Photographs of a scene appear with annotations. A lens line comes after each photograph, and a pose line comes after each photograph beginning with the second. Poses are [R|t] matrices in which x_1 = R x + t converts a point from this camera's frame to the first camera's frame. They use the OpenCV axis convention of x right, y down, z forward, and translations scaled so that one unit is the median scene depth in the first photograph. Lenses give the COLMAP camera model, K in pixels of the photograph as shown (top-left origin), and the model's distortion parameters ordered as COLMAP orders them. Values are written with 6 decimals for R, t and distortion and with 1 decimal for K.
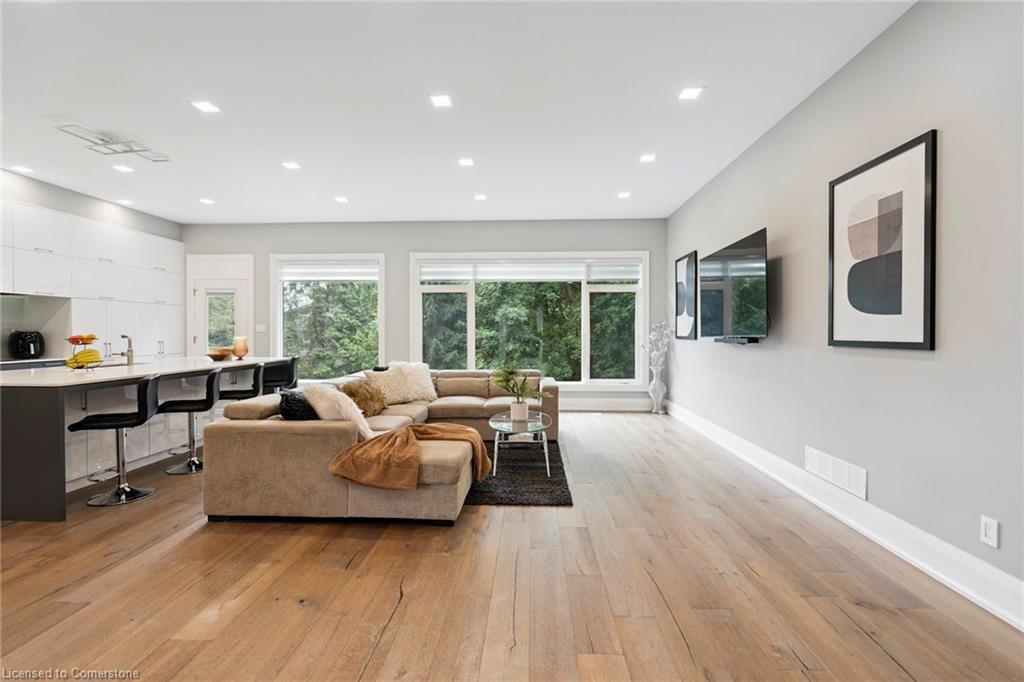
lens RADIAL K [[463.7, 0, 502.8], [0, 463.7, 338.6], [0, 0, 1]] dist [-0.004120, 0.002245]
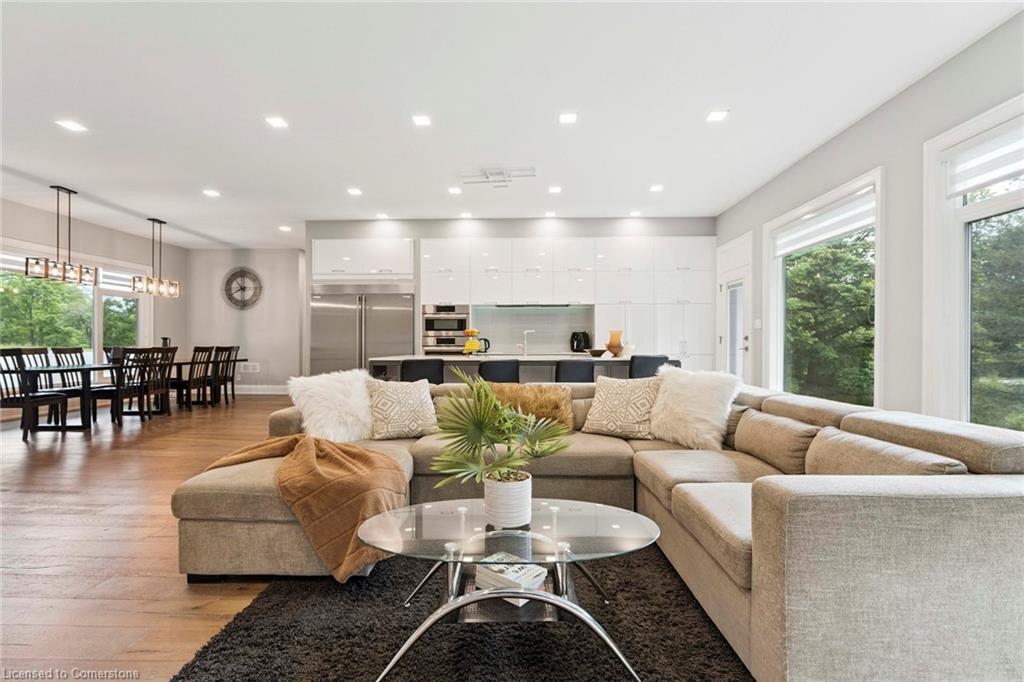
lens RADIAL K [[463.7, 0, 519.1], [0, 463.7, 346.6], [0, 0, 1]] dist [-0.004120, 0.002245]
pose [[0.046302, 0.004515, -0.998917, 0.373502], [-0.011305, 0.999928, 0.003996, 0.028593], [0.998864, 0.011108, 0.046350, 0.900506]]
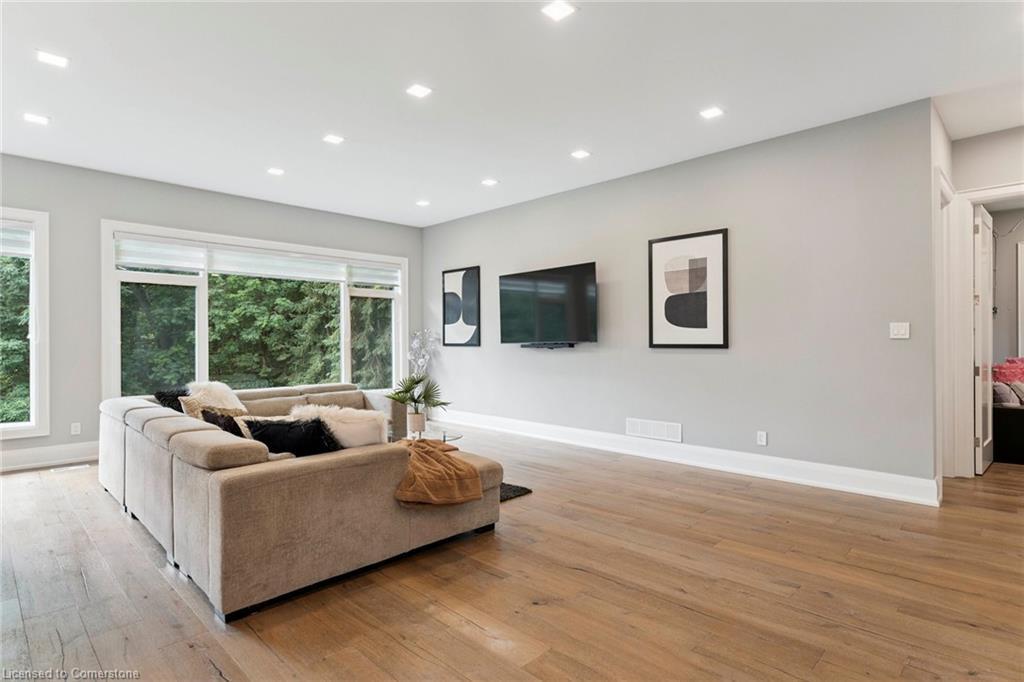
lens RADIAL K [[540.2, 0, 503.3], [0, 540.2, 339.6], [0, 0, 1]] dist [0.002842, 0.002335]
pose [[0.668485, -0.001311, 0.743724, -0.606049], [0.013834, 0.999847, -0.010672, 0.000767], [-0.743597, 0.017423, 0.668401, 0.113602]]
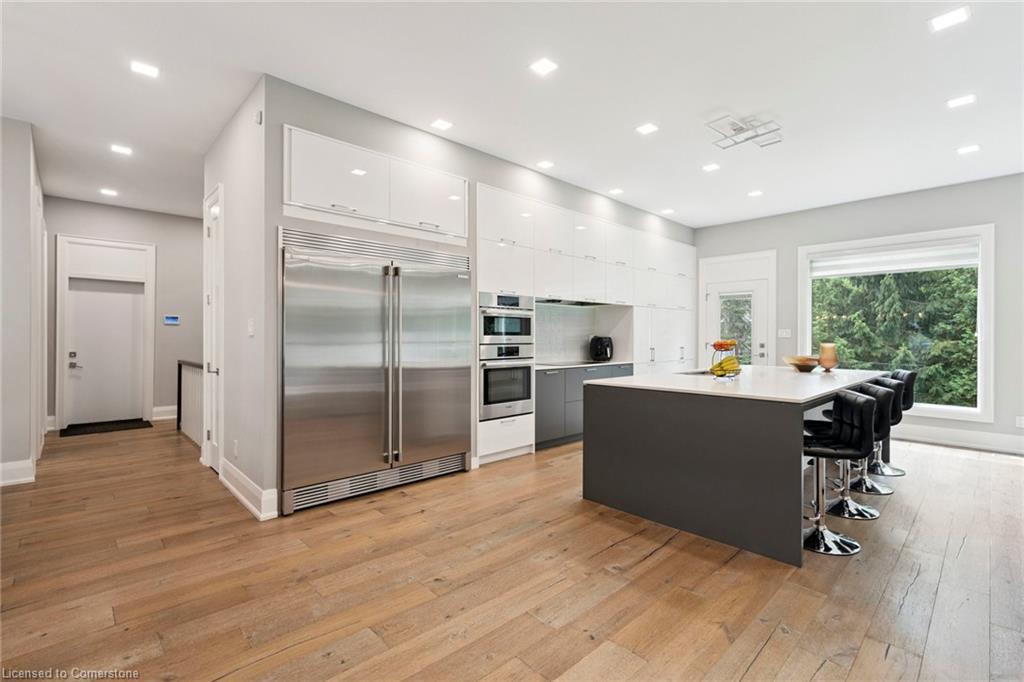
lens RADIAL K [[463.7, 0, 514.3], [0, 463.7, 338.9], [0, 0, 1]] dist [-0.004120, 0.002245]
pose [[0.736708, 0.003261, -0.676203, -0.490110], [-0.011422, 0.999906, -0.007622, 0.000671], [0.676114, 0.013338, 0.736676, 0.021316]]
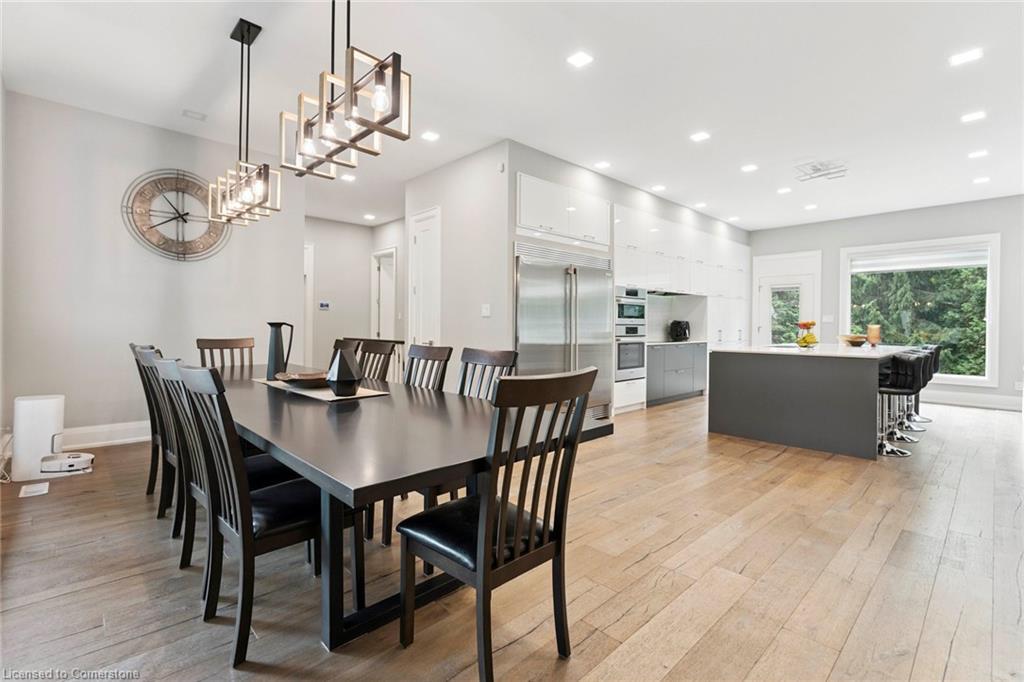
lens RADIAL K [[463.7, 0, 517.9], [0, 463.7, 332.3], [0, 0, 1]] dist [-0.004120, 0.002245]
pose [[0.735796, 0.013808, -0.677063, -0.517302], [-0.015032, 0.999879, 0.004055, 0.024188], [0.677037, 0.007194, 0.735914, -0.432645]]
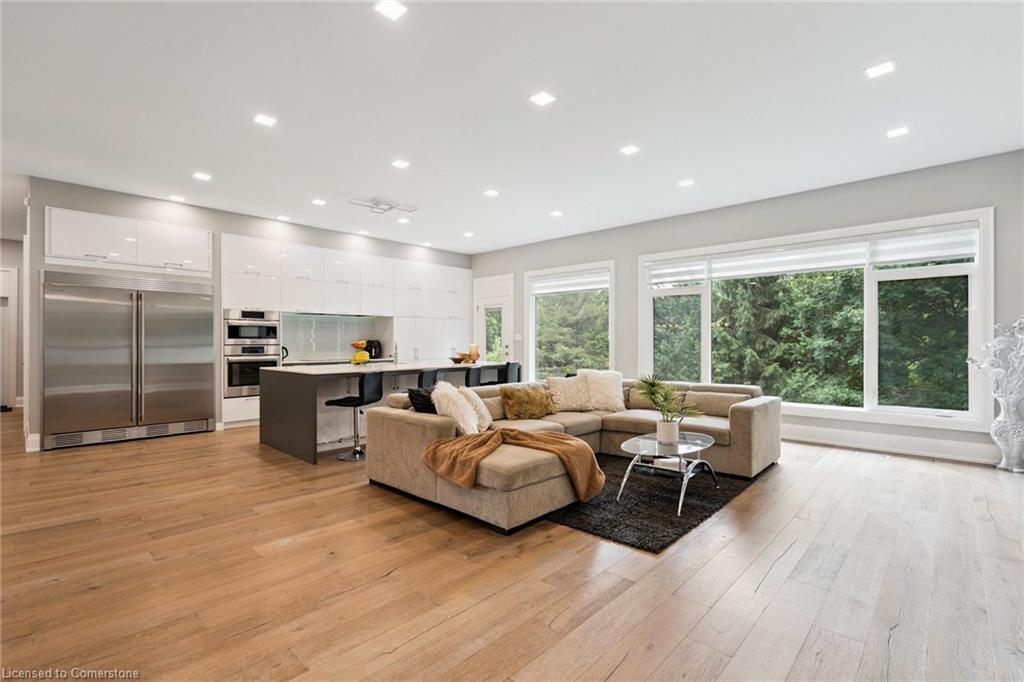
lens RADIAL K [[463.7, 0, 507.6], [0, 463.7, 346.7], [0, 0, 1]] dist [-0.004120, 0.002245]
pose [[0.765635, 0.004142, -0.643262, 0.319260], [-0.007533, 0.999968, -0.002527, 0.007253], [0.643232, 0.006781, 0.765642, 0.157576]]
